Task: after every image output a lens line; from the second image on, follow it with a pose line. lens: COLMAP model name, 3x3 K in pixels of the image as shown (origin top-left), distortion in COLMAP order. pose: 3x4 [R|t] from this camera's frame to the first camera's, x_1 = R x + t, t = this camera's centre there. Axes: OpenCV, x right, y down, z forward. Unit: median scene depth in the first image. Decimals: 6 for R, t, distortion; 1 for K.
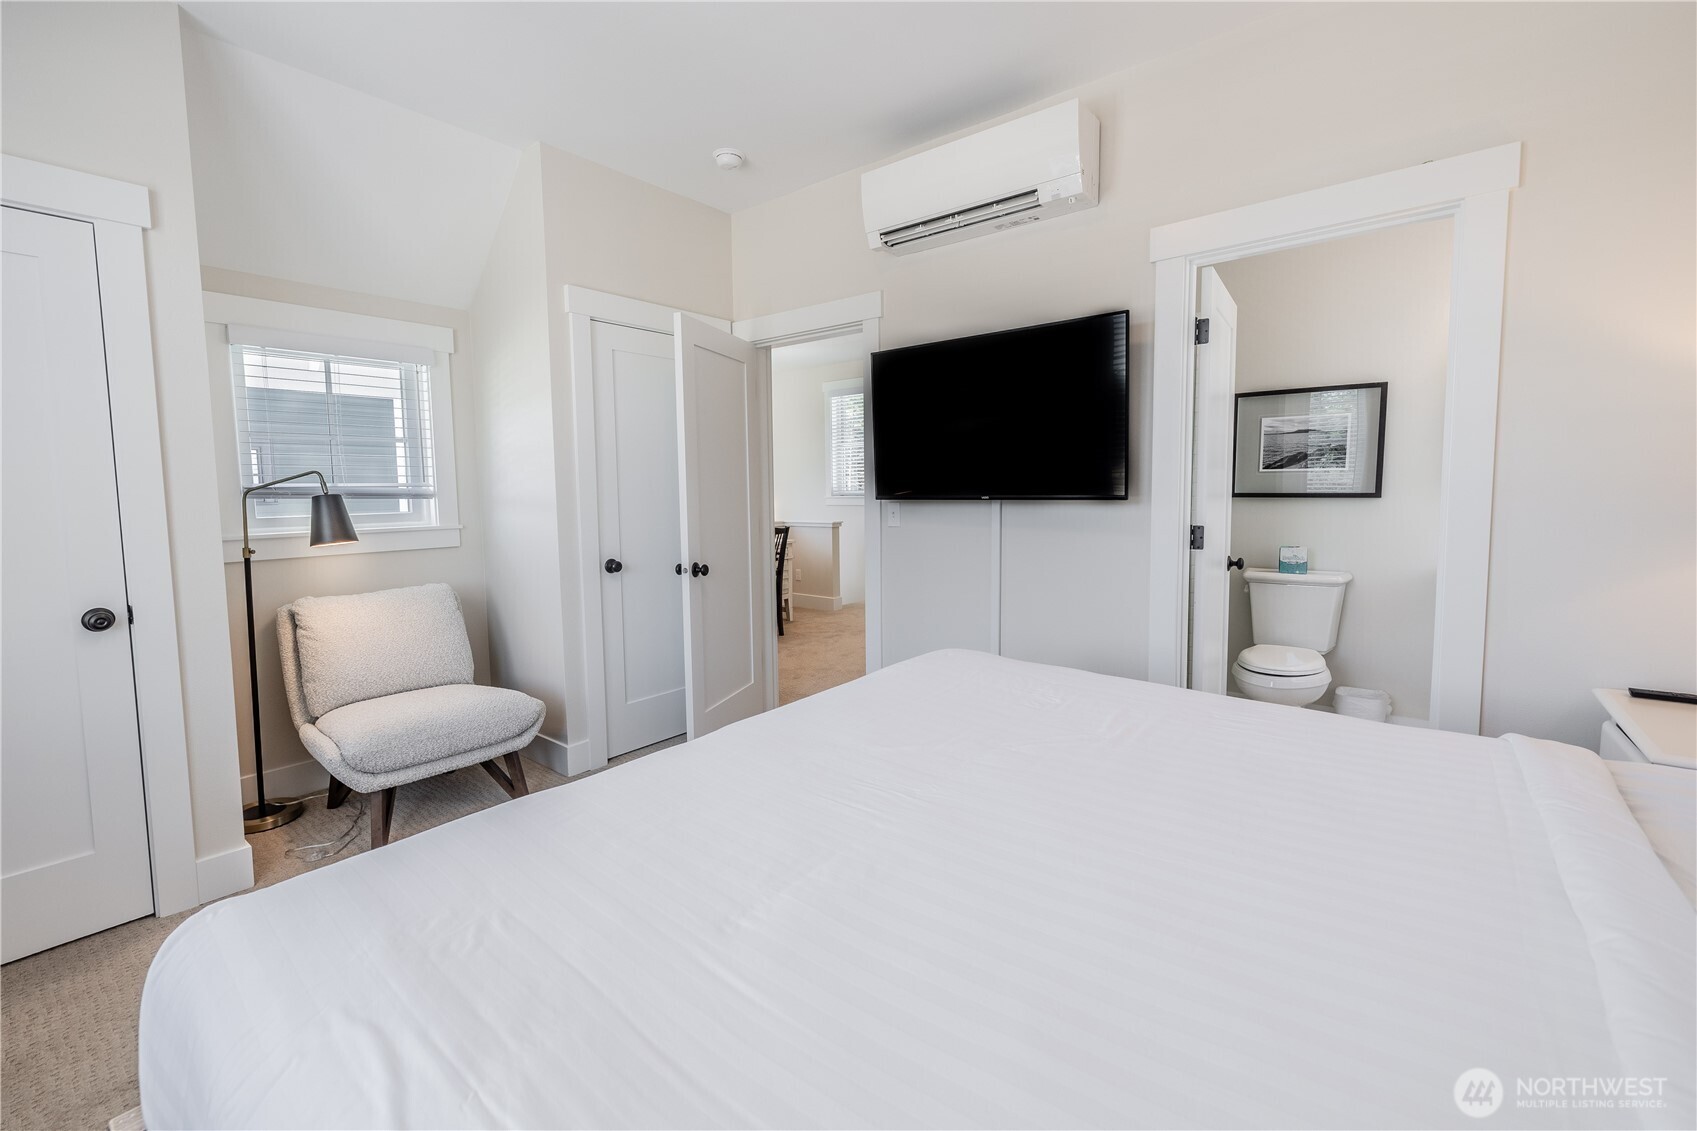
lens RADIAL K [[732.8, 0, 847.7], [0, 732.8, 552.2], [0, 0, 1]] dist [0.000132, -0.000244]
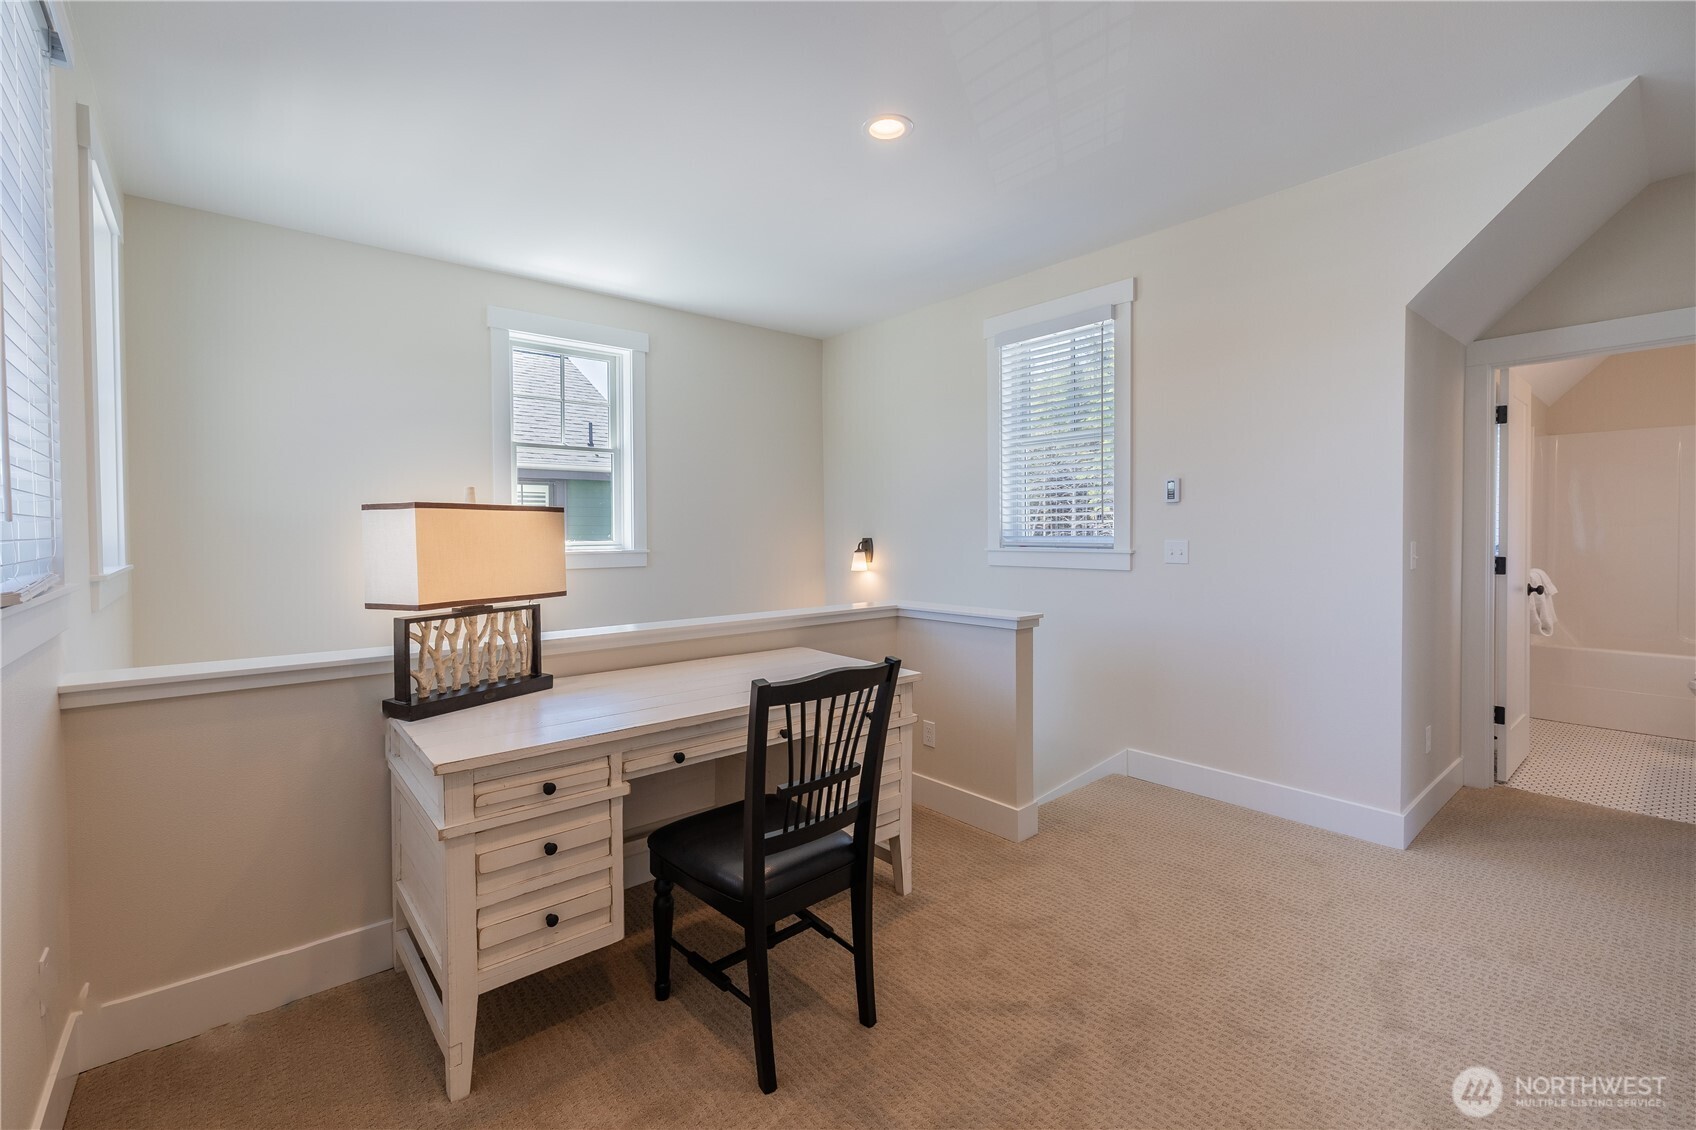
lens RADIAL K [[732.4, 0, 848.0], [0, 732.4, 552.9], [0, 0, 1]] dist [0.000132, -0.000244]
pose [[0.983732, 0.012395, -0.179216, -0.047752], [-0.022489, 0.998266, -0.054399, -0.062219], [0.178231, 0.057544, 0.982305, 0.710024]]
